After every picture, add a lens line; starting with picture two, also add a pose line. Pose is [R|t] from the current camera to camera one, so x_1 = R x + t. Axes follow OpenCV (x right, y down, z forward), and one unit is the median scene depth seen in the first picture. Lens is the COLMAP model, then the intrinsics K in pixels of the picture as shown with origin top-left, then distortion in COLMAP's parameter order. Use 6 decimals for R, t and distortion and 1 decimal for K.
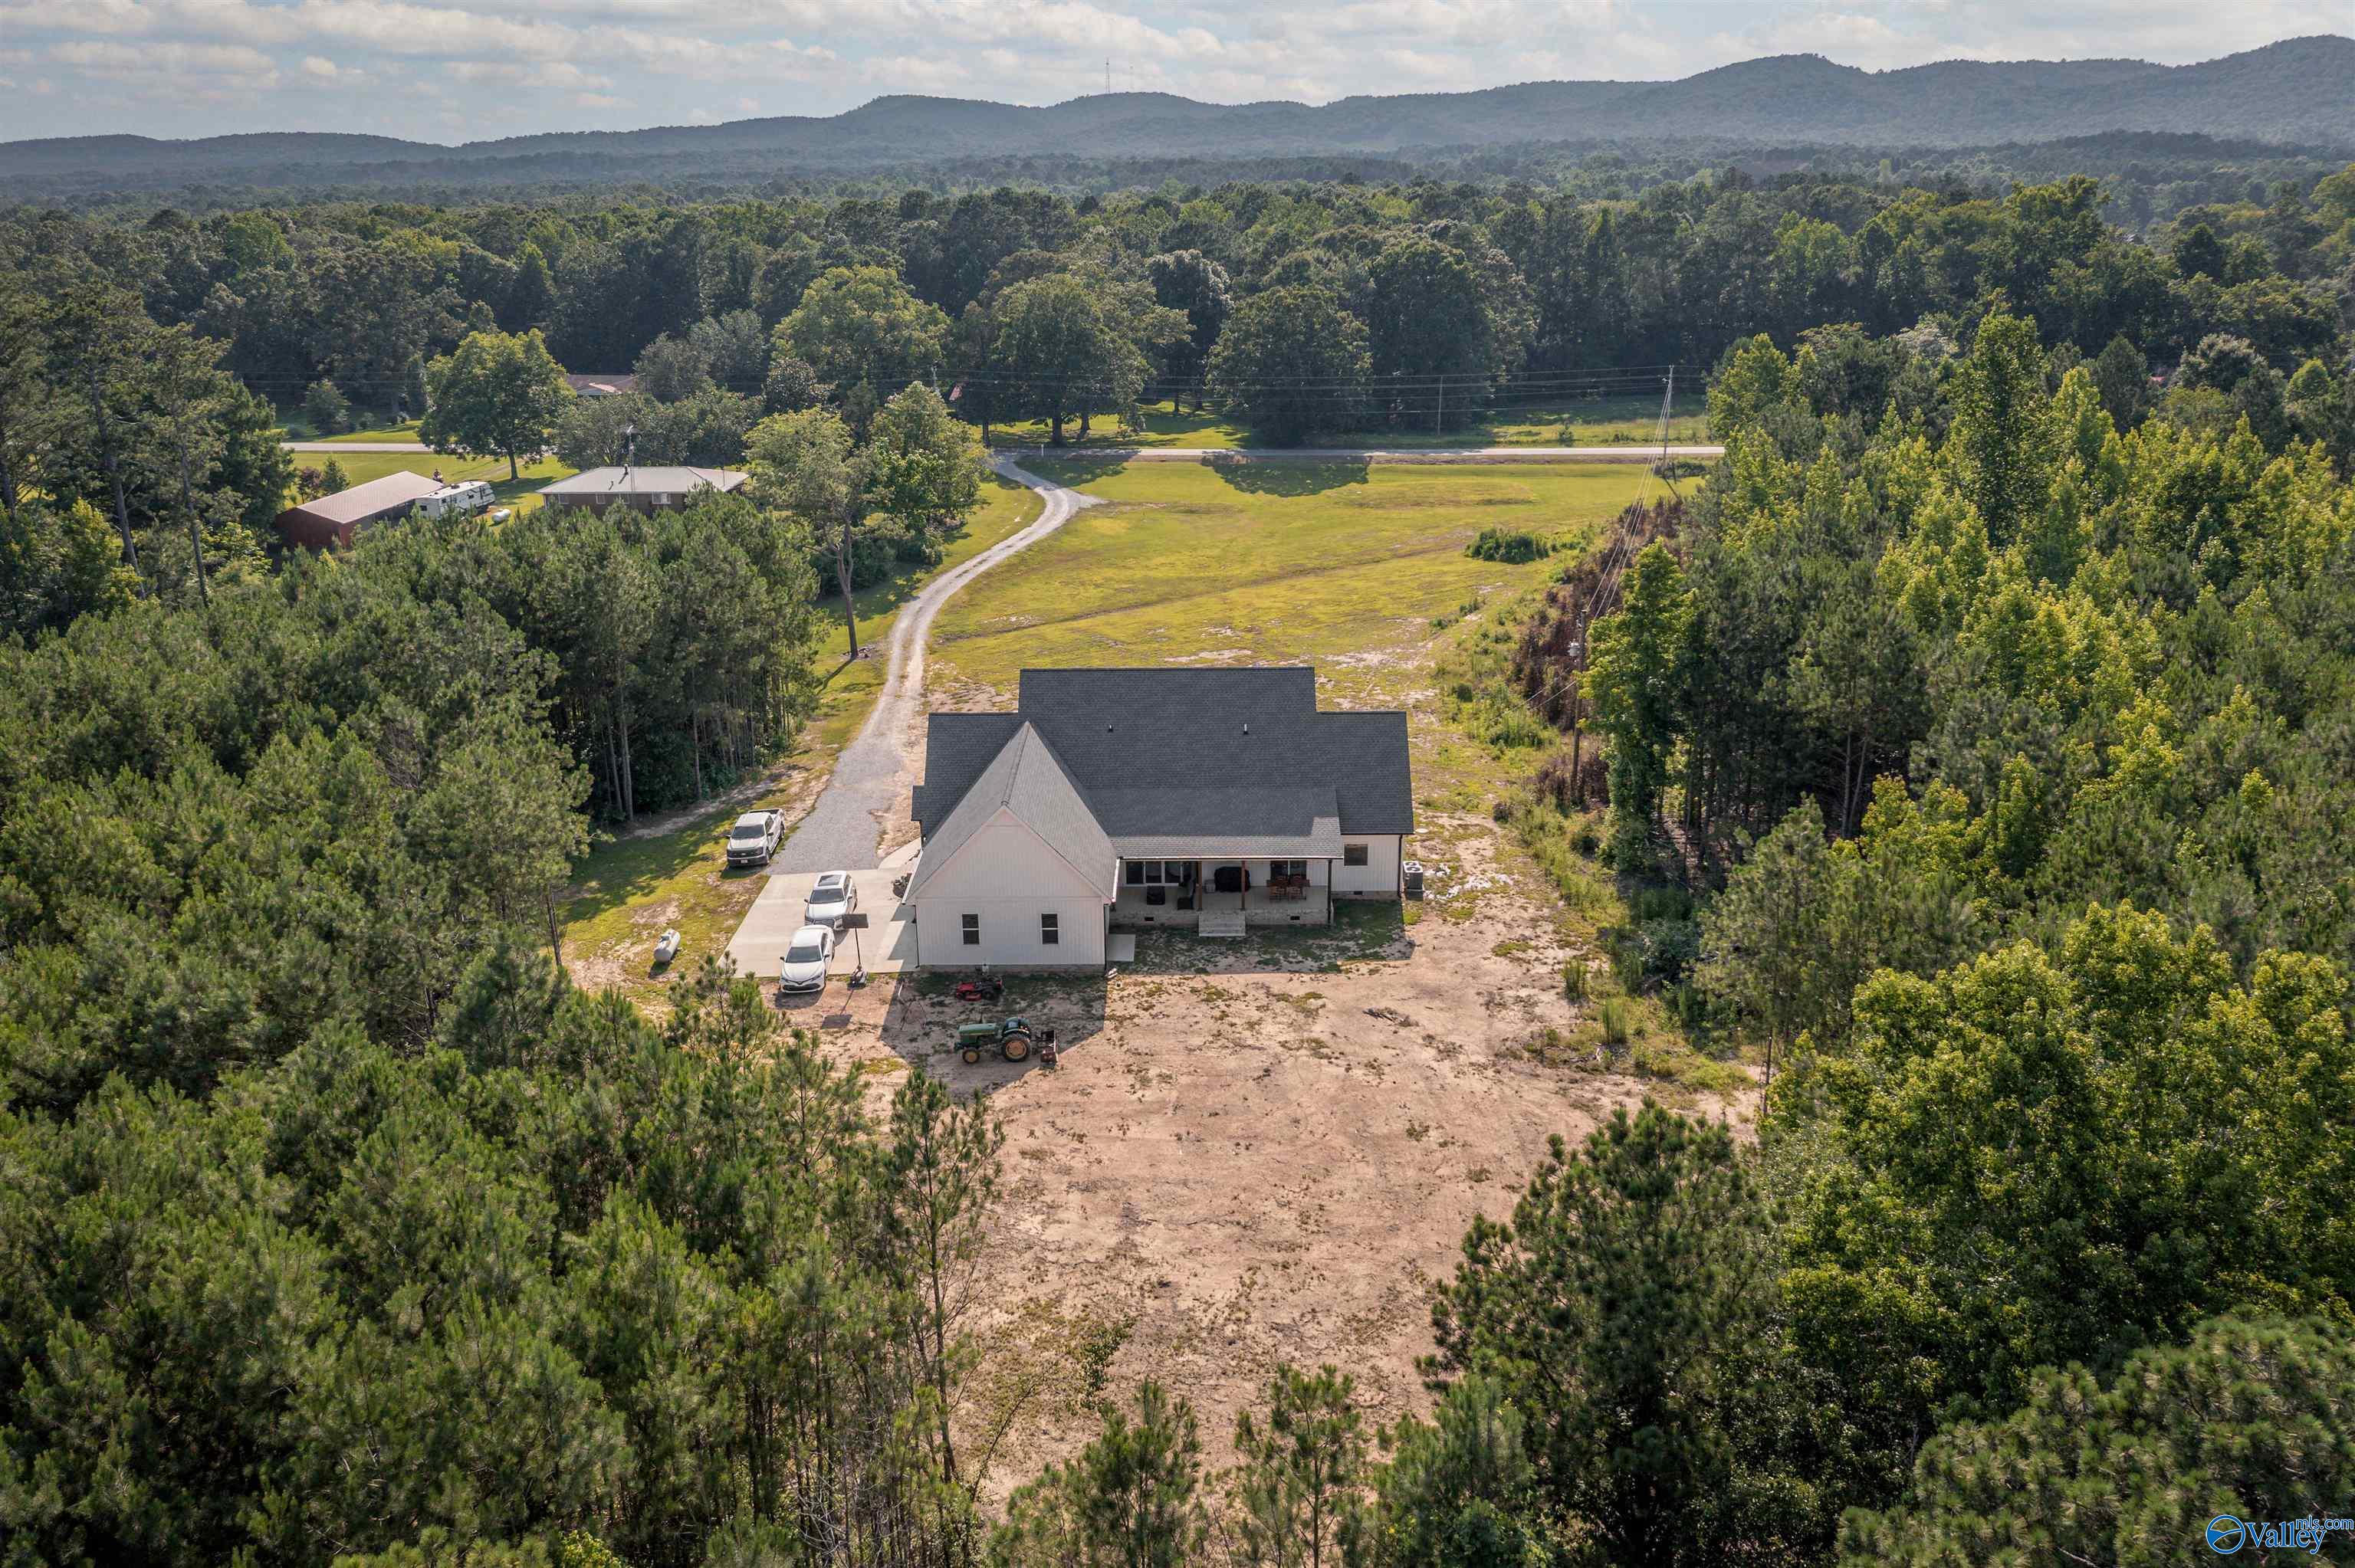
lens RADIAL K [[1907.7, 0, 1177.5], [0, 1907.7, 784.0], [0, 0, 1]] dist [-0.013558, -0.005088]
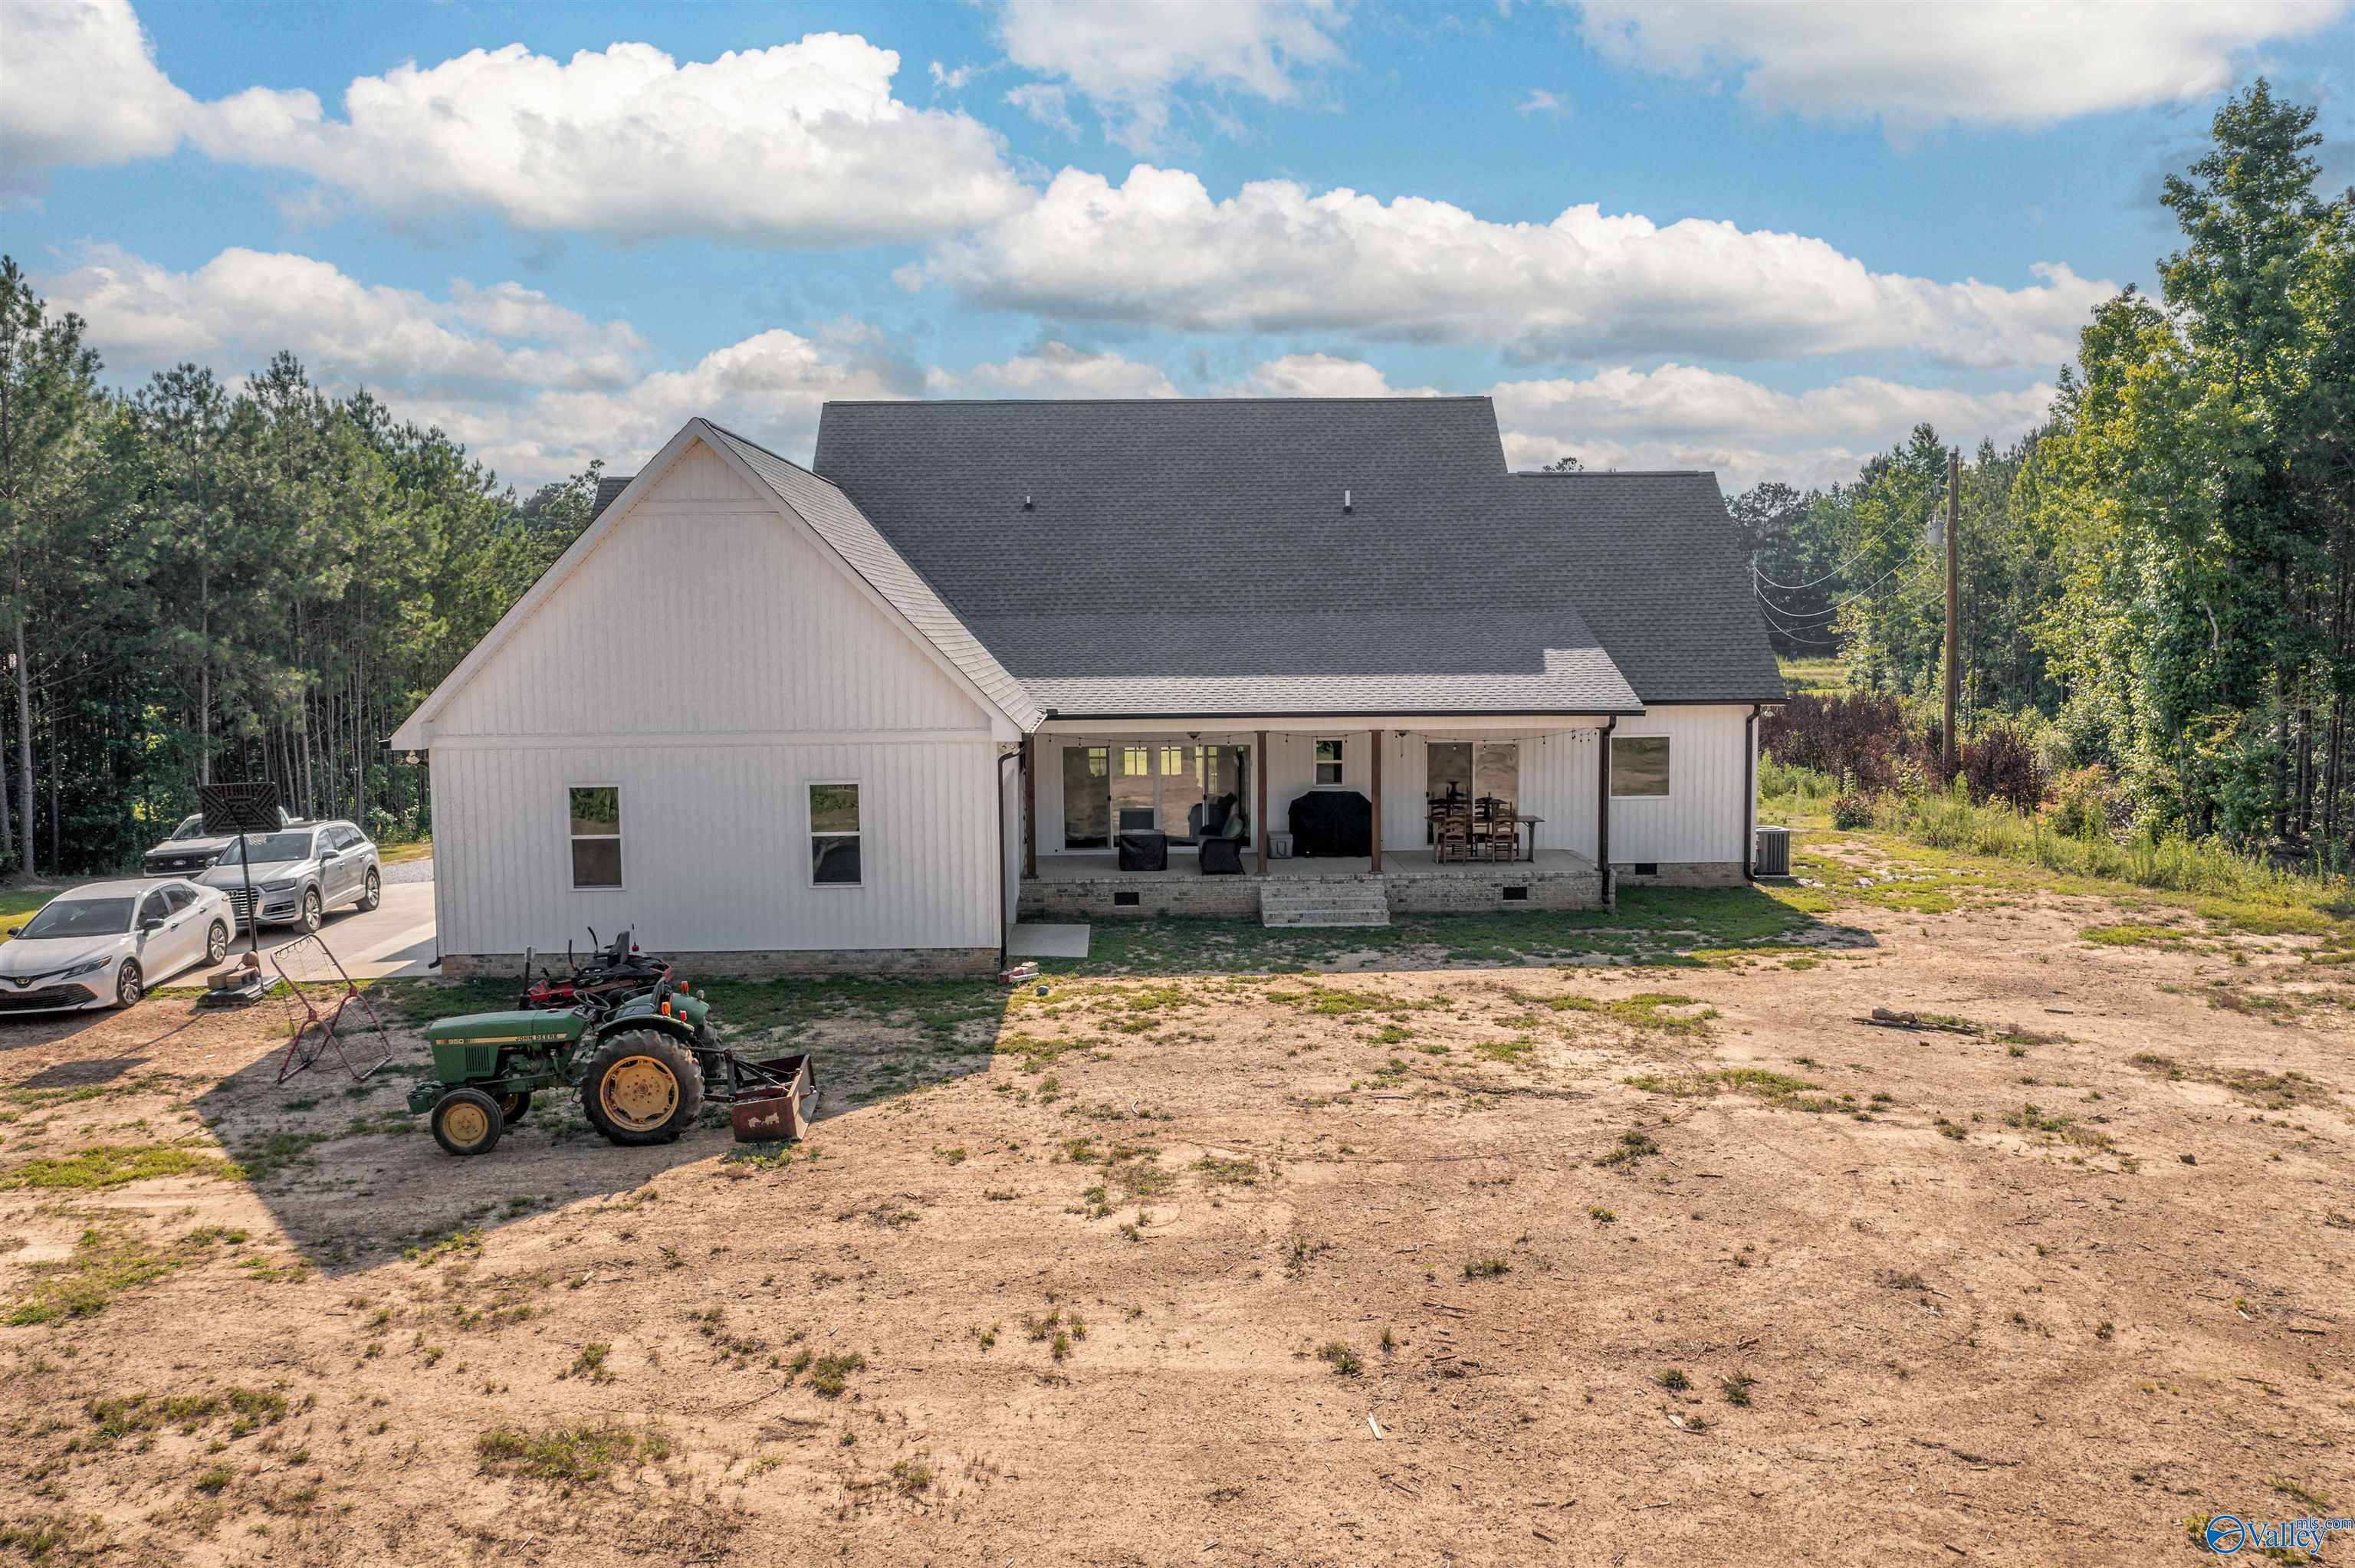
lens RADIAL K [[1907.7, 0, 1177.5], [0, 1907.7, 784.0], [0, 0, 1]] dist [-0.013558, -0.005088]
pose [[0.999367, -0.001955, 0.035516, -0.019533], [0.010229, 0.972108, -0.234310, 0.148221], [-0.034068, 0.234525, 0.971513, 0.684199]]
